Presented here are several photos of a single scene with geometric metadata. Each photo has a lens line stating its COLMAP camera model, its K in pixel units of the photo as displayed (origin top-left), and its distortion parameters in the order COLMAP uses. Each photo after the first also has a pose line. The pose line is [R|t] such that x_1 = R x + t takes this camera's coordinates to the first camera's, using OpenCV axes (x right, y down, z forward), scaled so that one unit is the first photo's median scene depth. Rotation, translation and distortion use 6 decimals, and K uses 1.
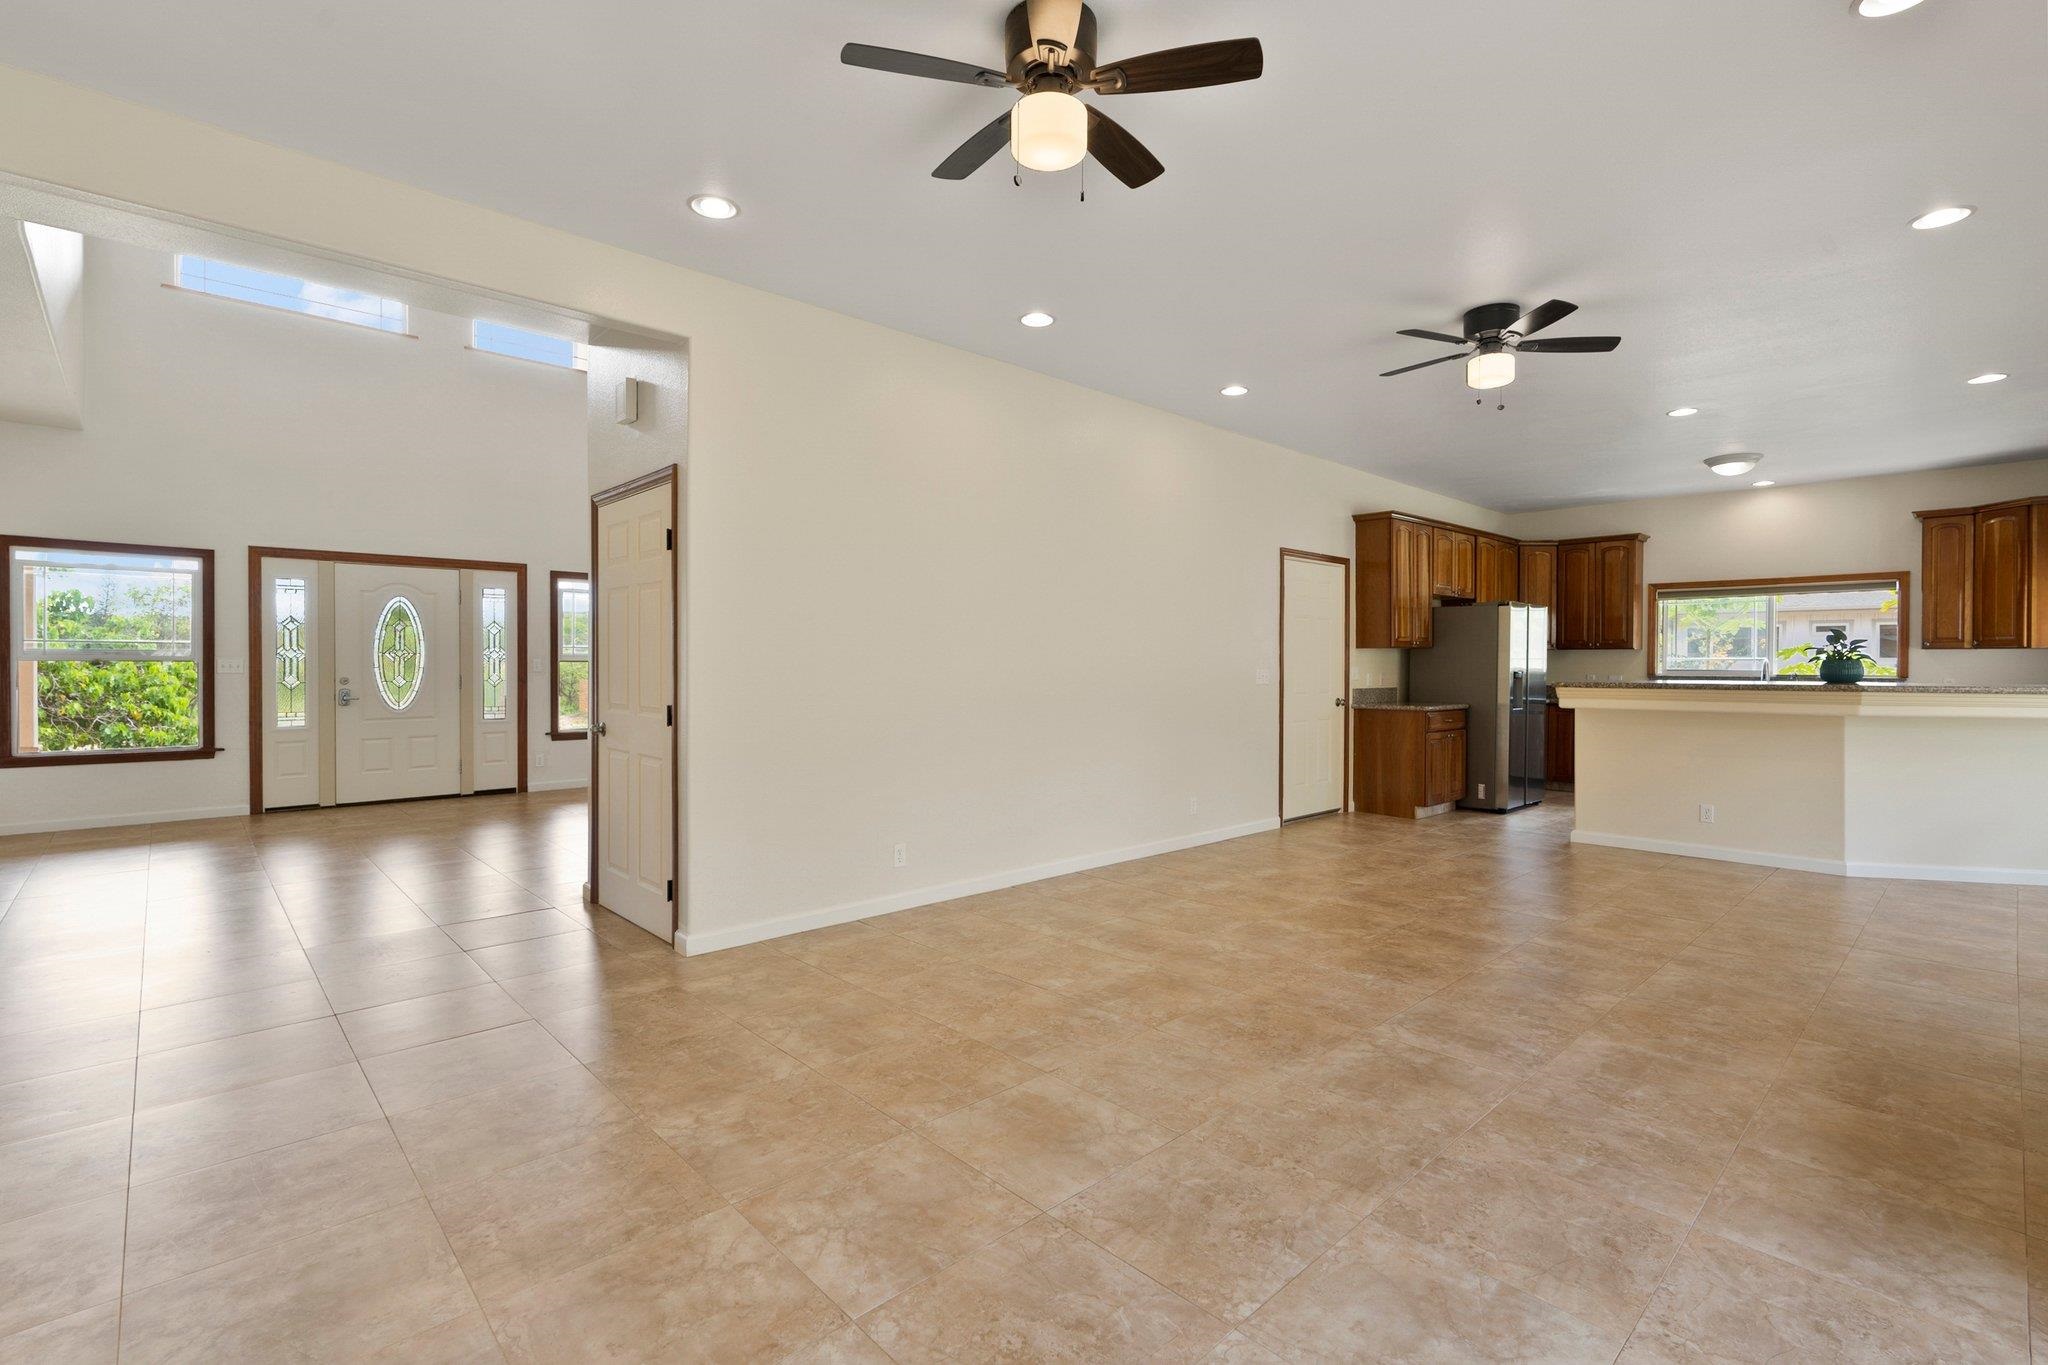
lens RADIAL K [[929.9, 0, 1024.0], [0, 929.9, 682.5], [0, 0, 1]] dist [0.000641, 0.000150]
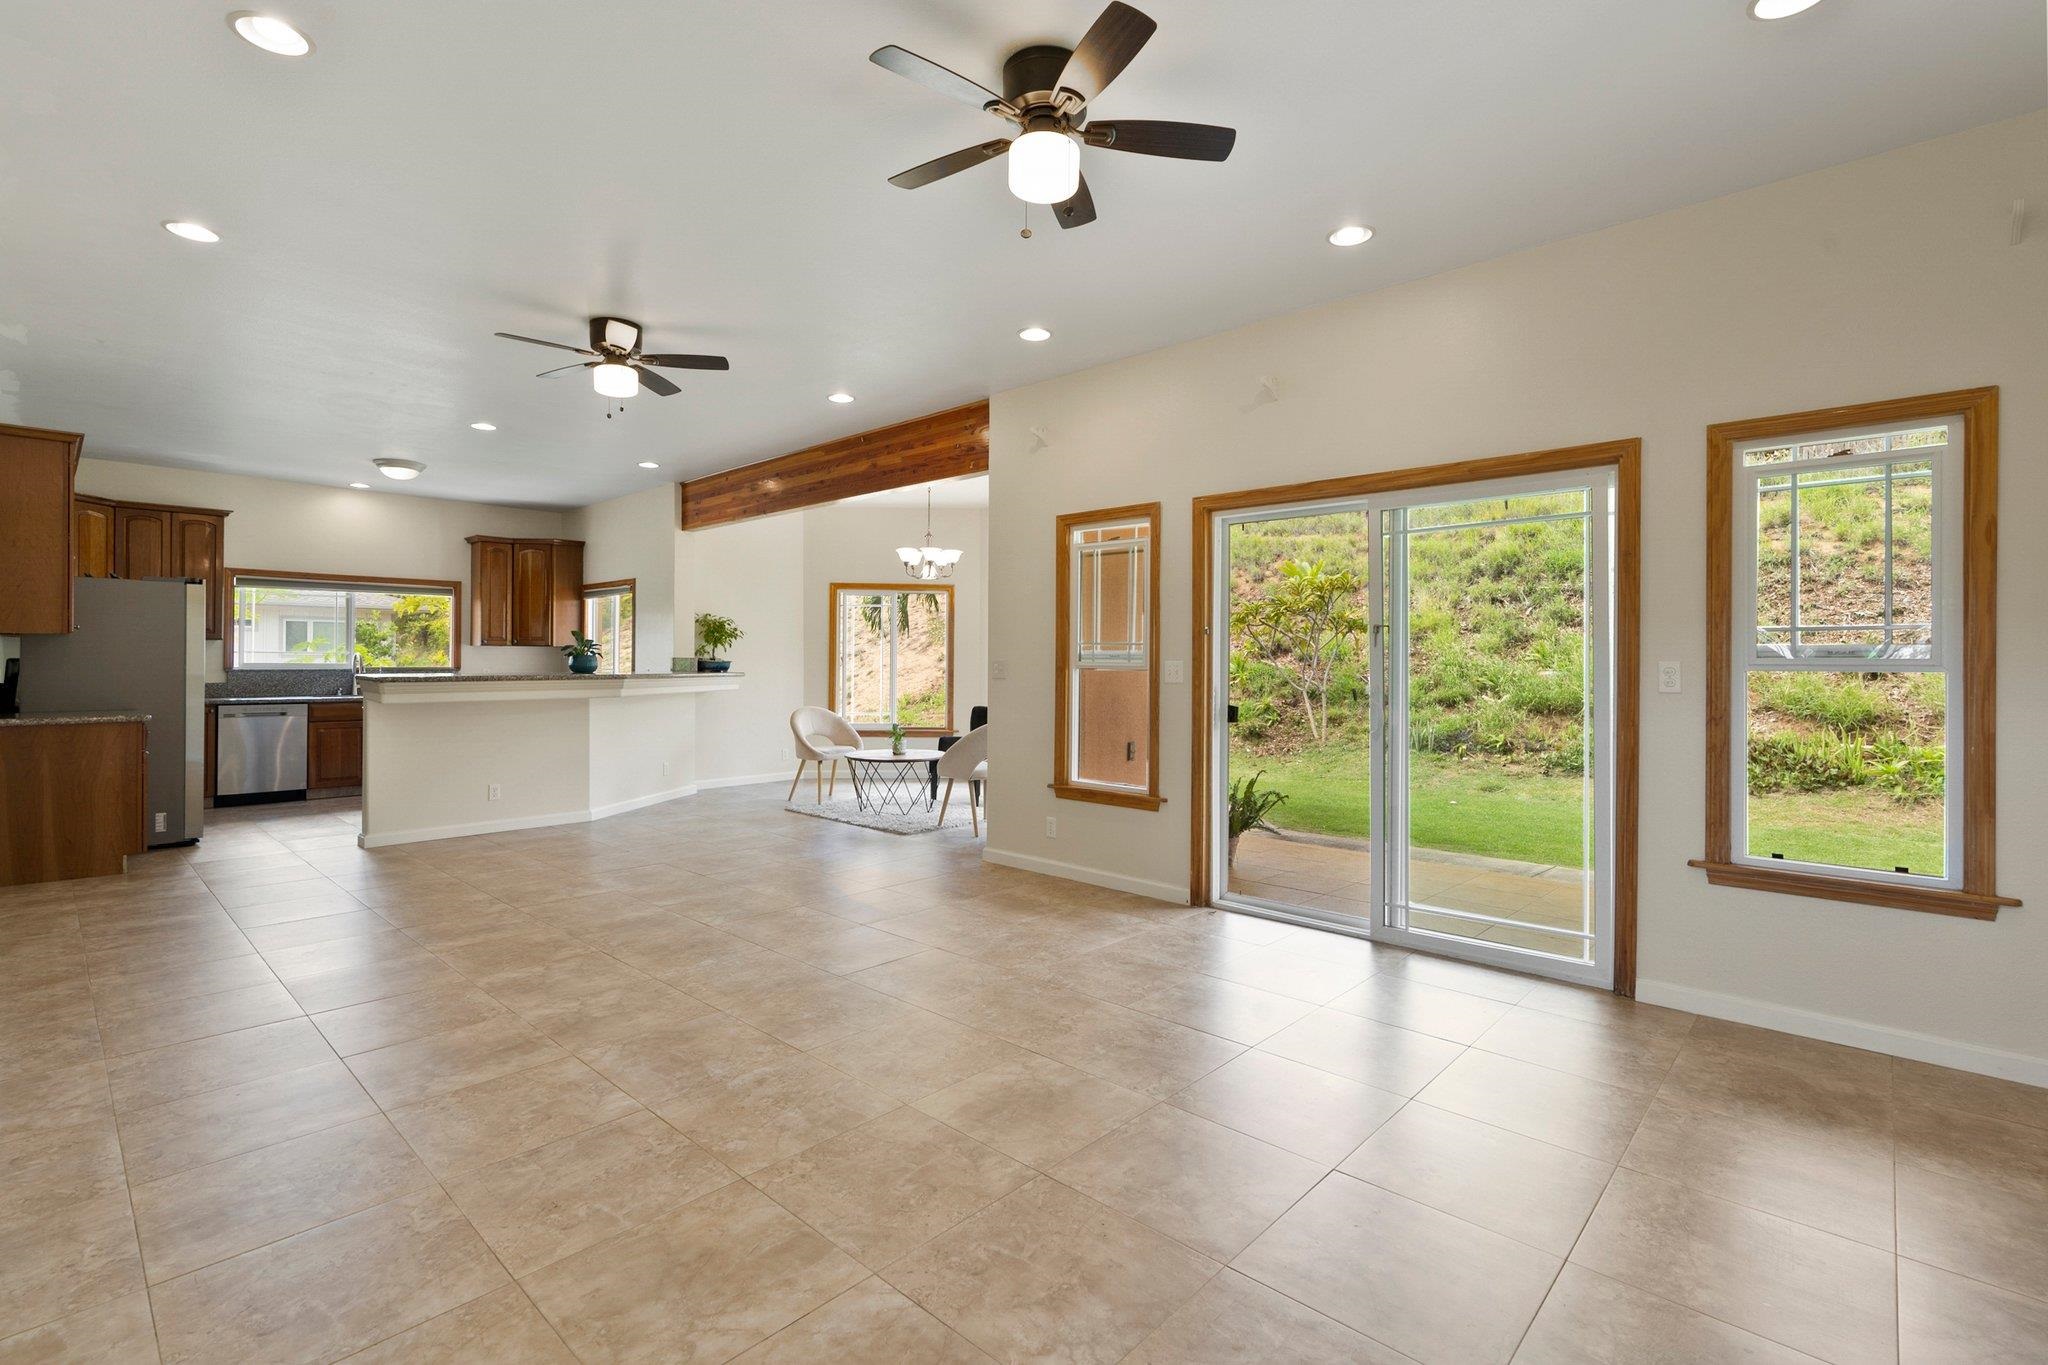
lens RADIAL K [[931.3, 0, 1026.6], [0, 931.3, 662.1], [0, 0, 1]] dist [0.002013, 0.000349]
pose [[-0.070982, -0.001503, 0.997476, -0.739891], [0.013944, 0.999900, 0.002499, -0.015362], [-0.997380, 0.014086, -0.070954, 0.771851]]
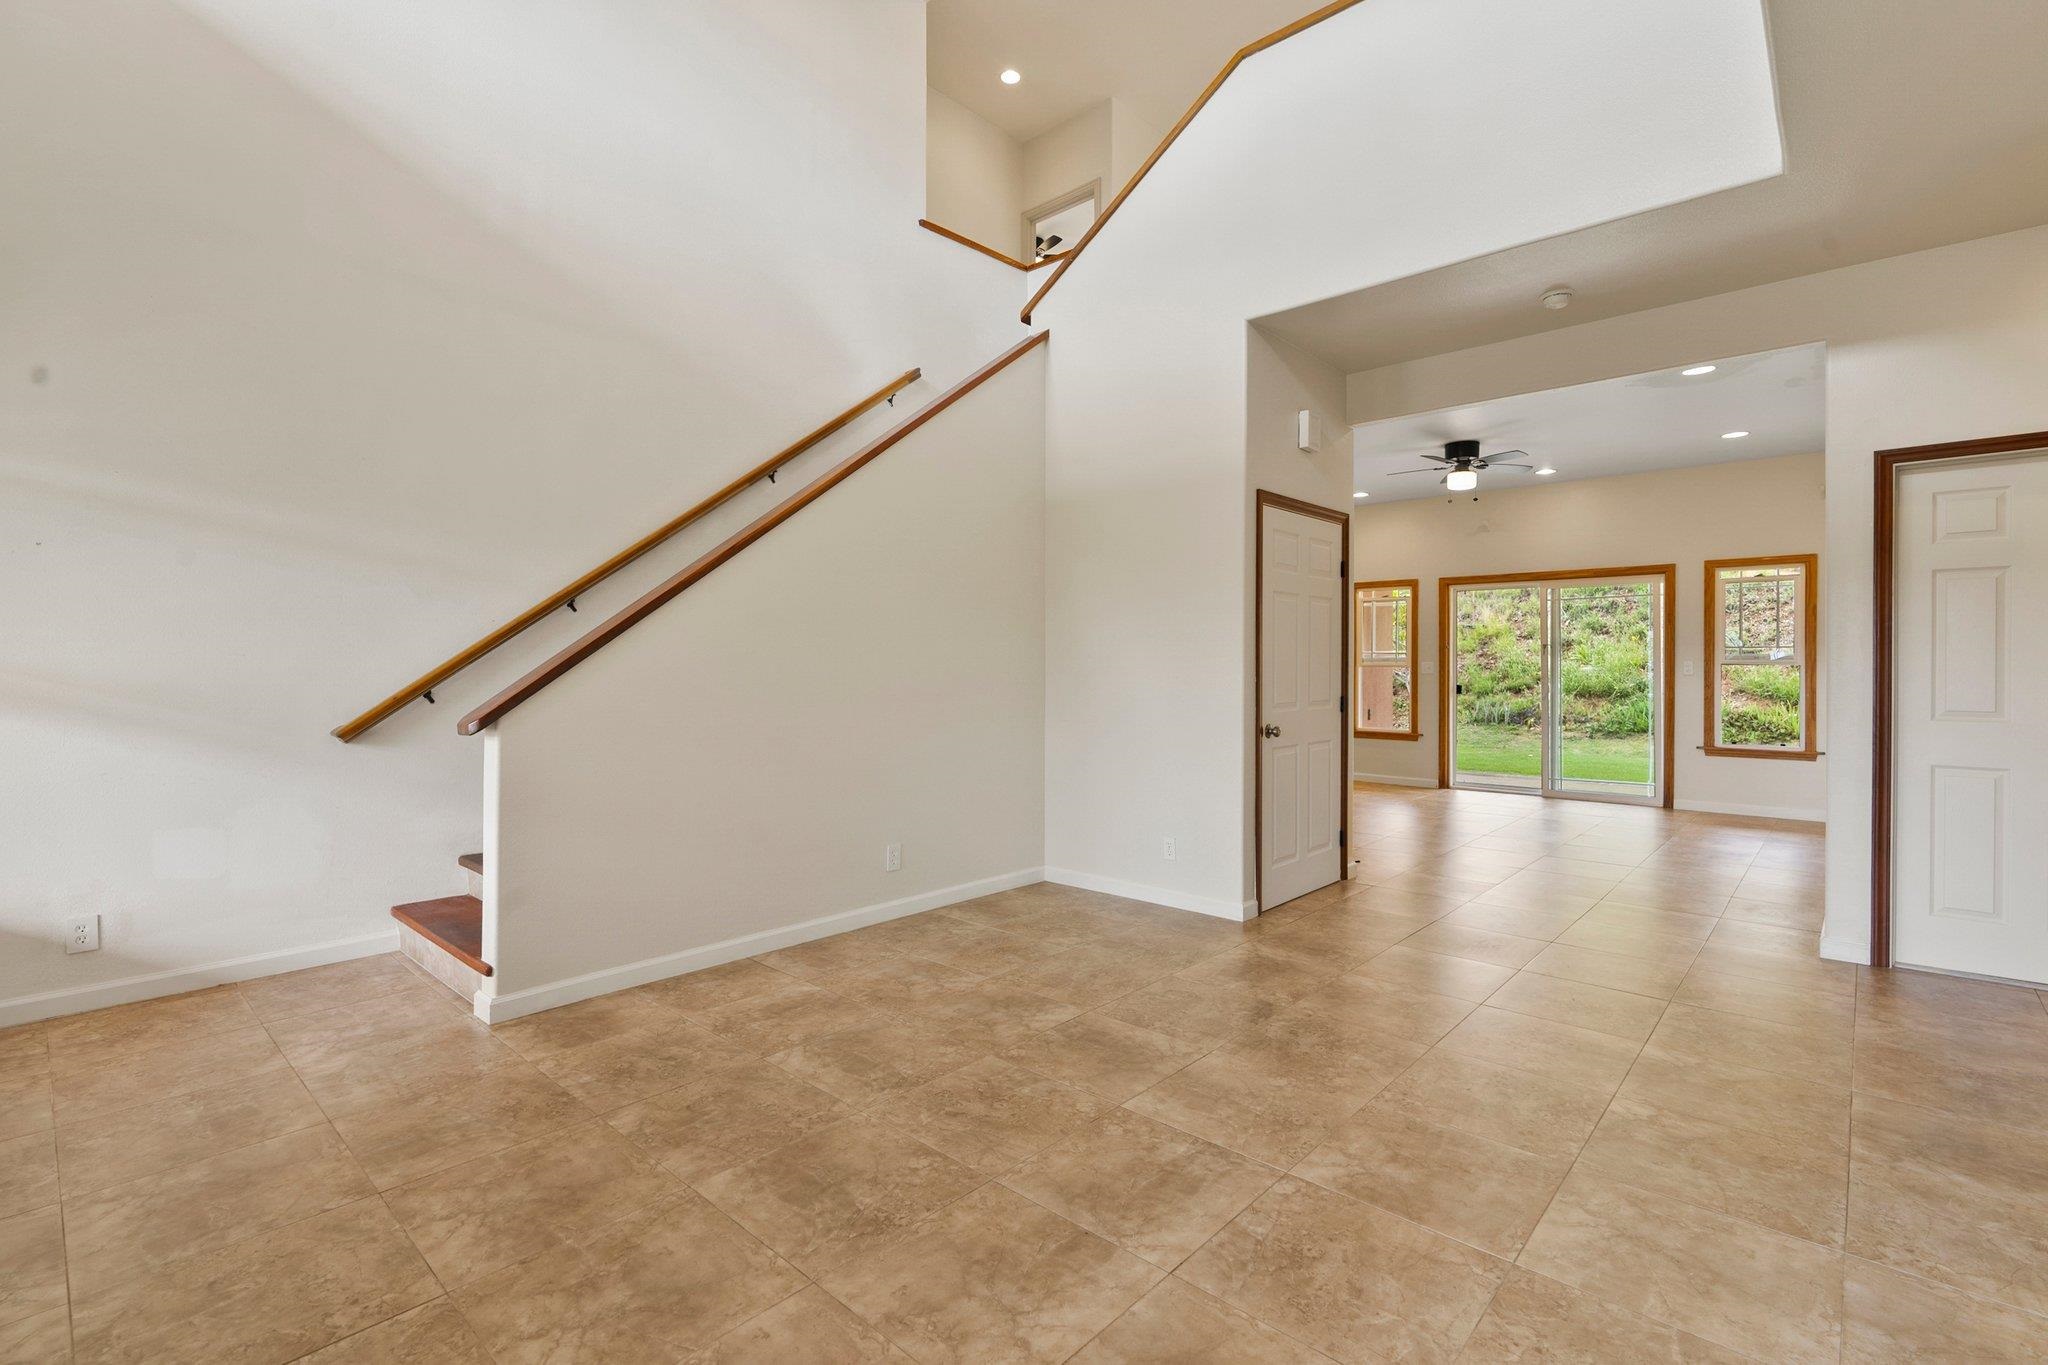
lens RADIAL K [[927.4, 0, 1013.7], [0, 927.4, 670.3], [0, 0, 1]] dist [-0.006116, -0.000195]
pose [[-0.066237, -0.009258, 0.997761, -0.837347], [0.020345, 0.999737, 0.010627, -0.017308], [-0.997596, 0.021003, -0.066031, 0.856159]]
